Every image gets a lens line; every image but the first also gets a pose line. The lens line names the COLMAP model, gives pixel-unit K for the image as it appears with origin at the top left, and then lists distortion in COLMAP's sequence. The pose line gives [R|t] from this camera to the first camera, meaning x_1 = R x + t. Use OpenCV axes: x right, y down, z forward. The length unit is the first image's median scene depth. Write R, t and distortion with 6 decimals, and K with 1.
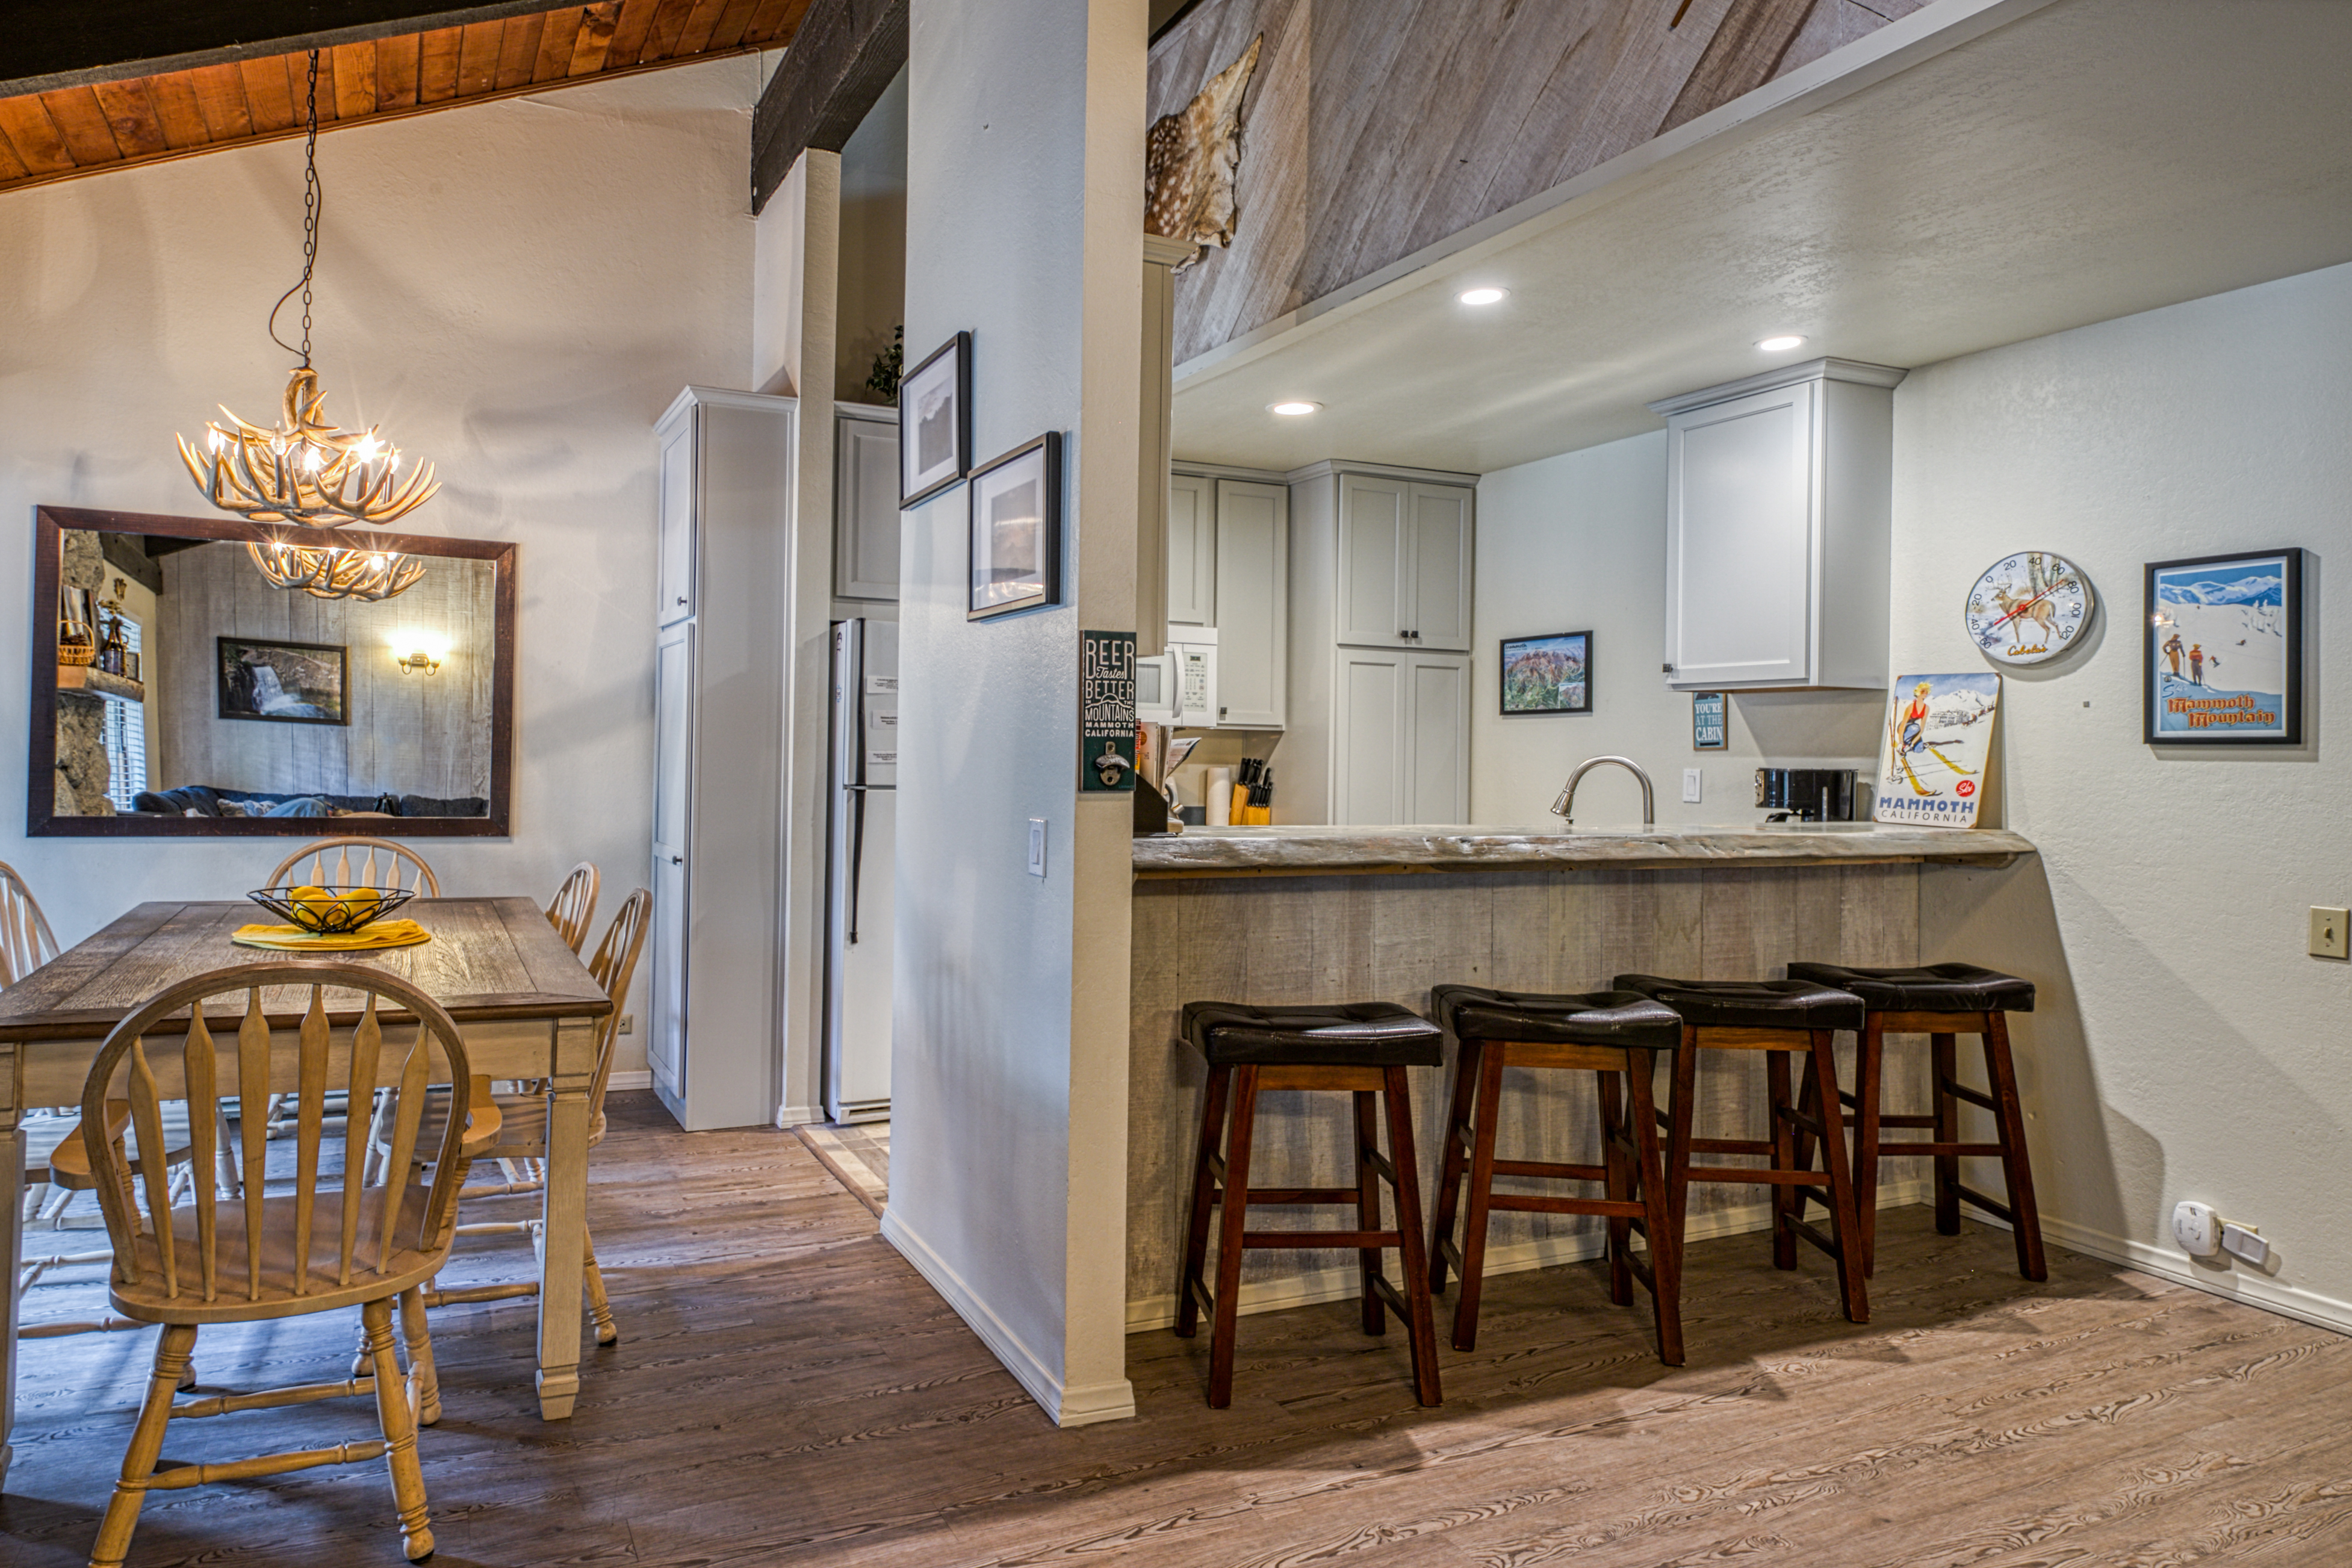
lens RADIAL K [[1605.9, 0, 1172.7], [0, 1605.9, 770.5], [0, 0, 1]] dist [-0.002545, -0.000676]
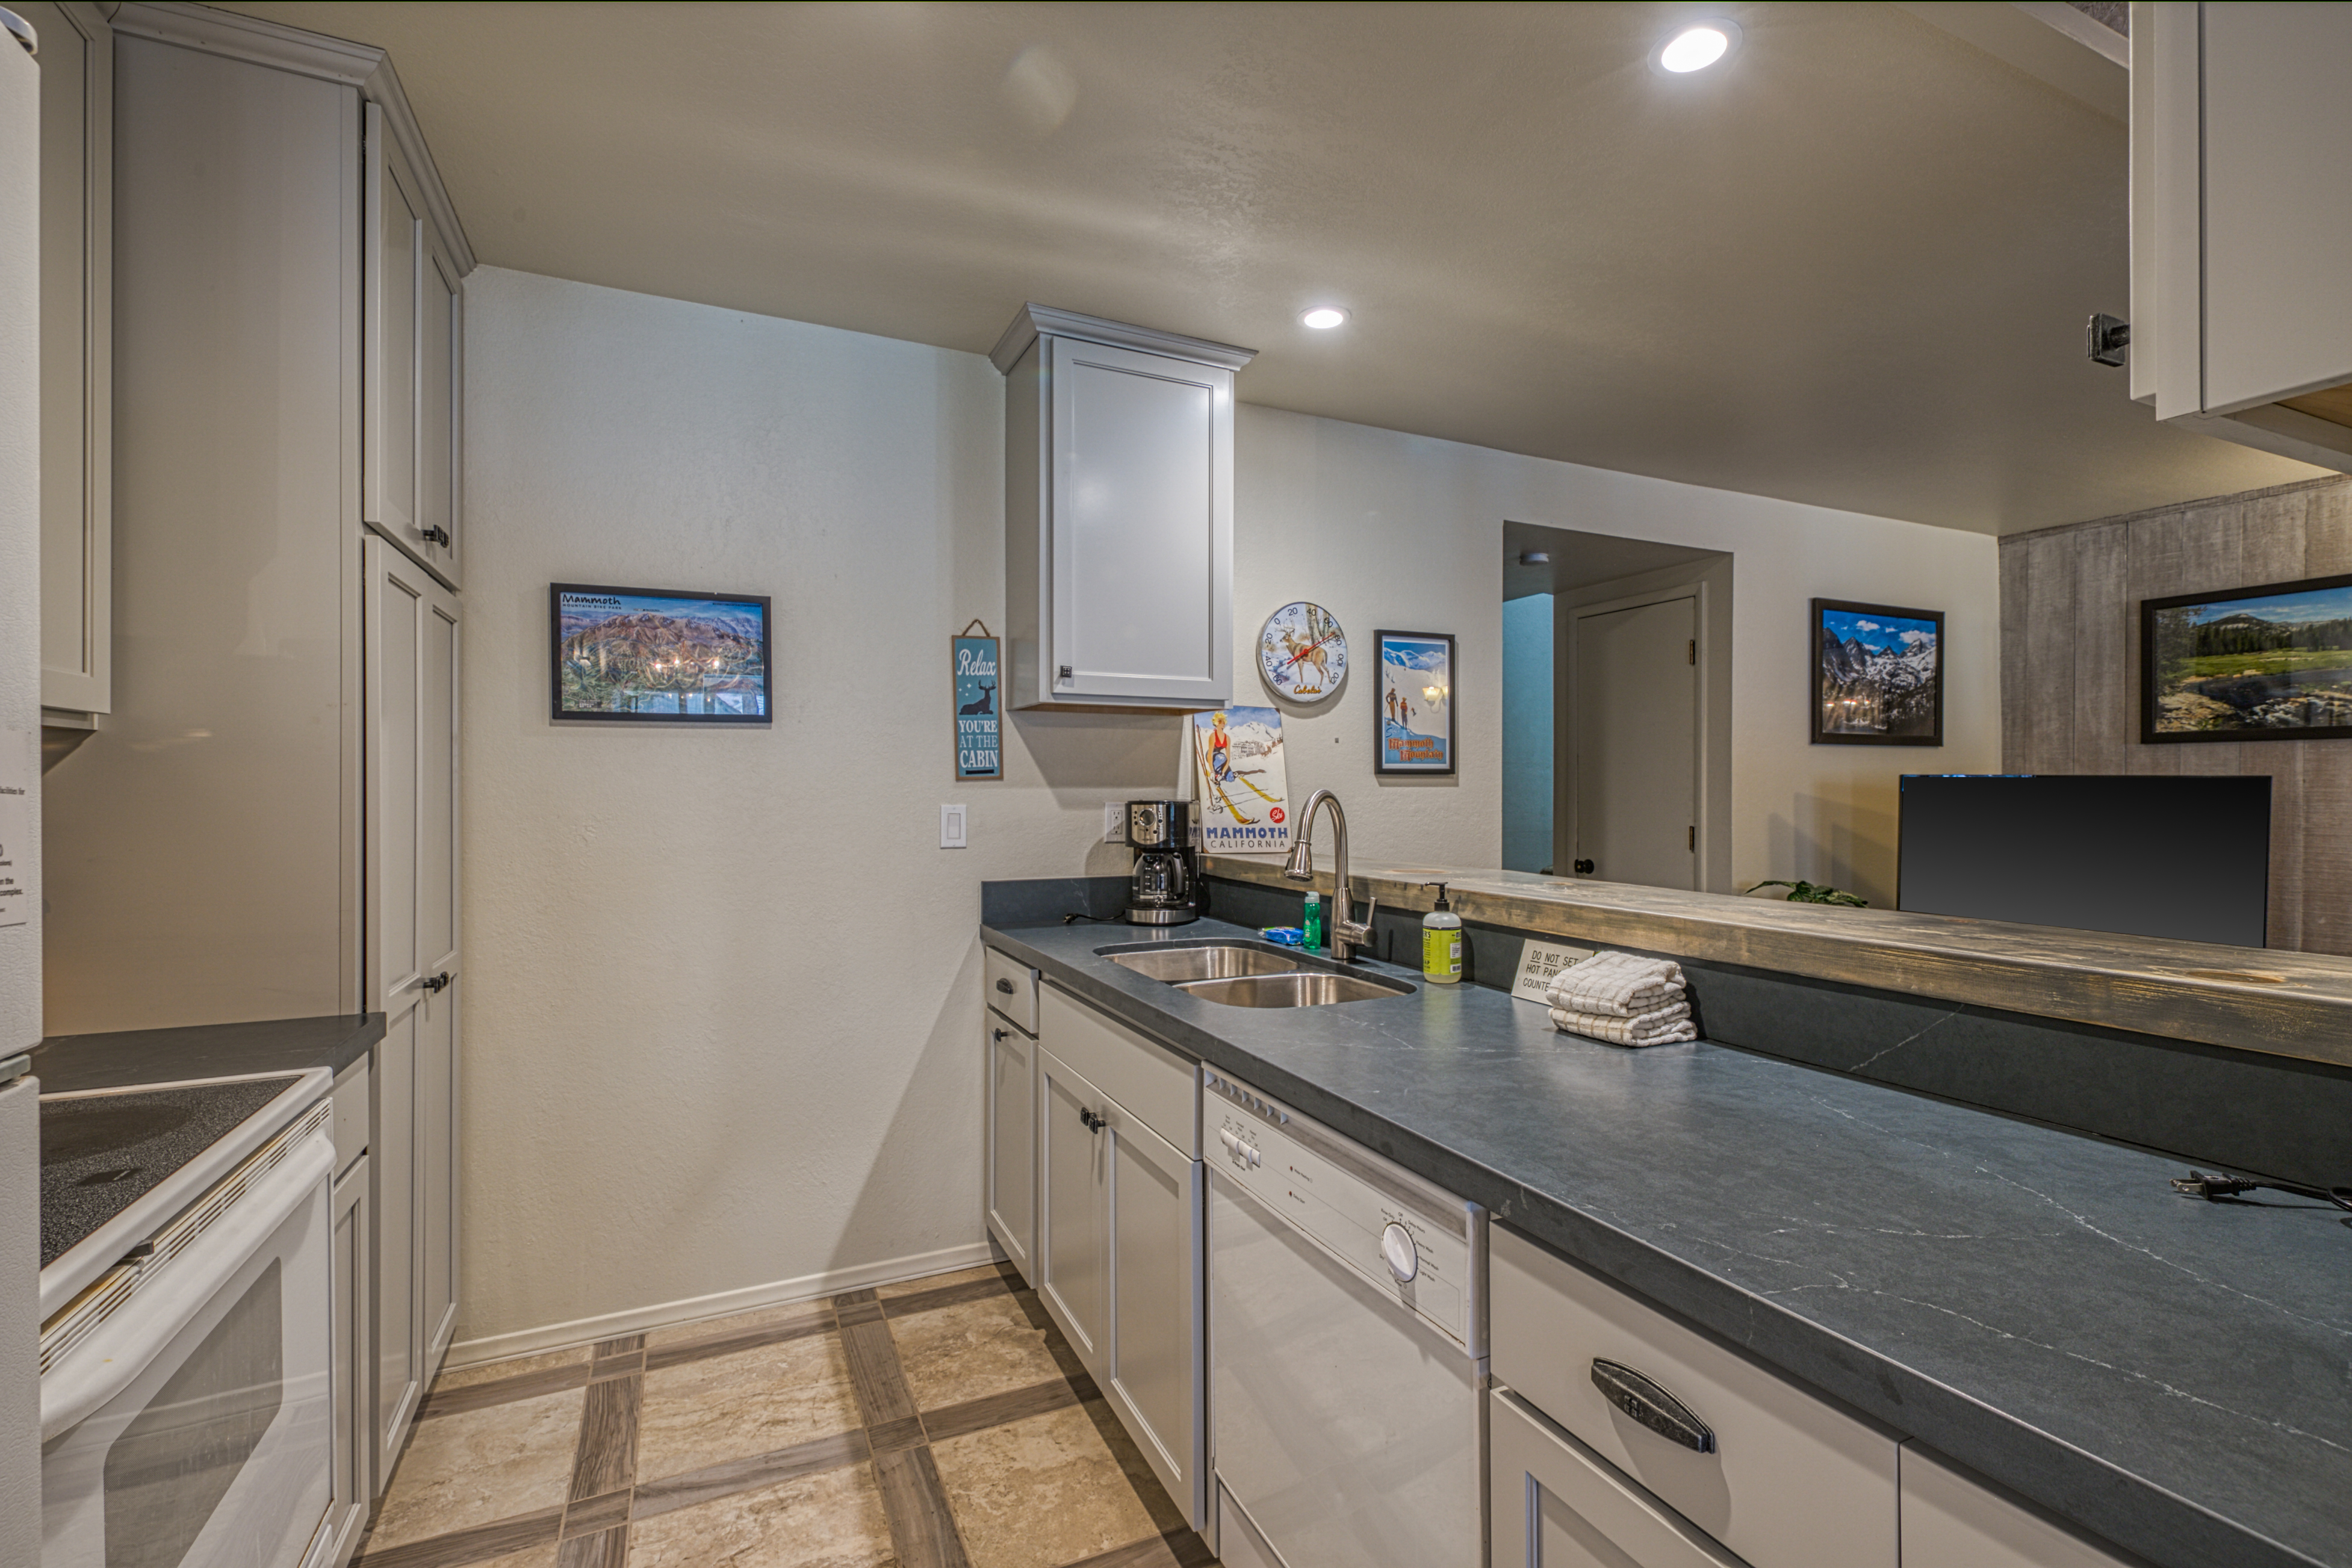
lens RADIAL K [[1074.7, 0, 1175.0], [0, 1074.7, 791.3], [0, 0, 1]] dist [-0.002819, -0.000486]
pose [[0.032924, -0.018028, 0.999295, -0.222338], [0.012011, 0.999772, 0.017641, -0.018131], [-0.999386, 0.011421, 0.033133, 1.054440]]
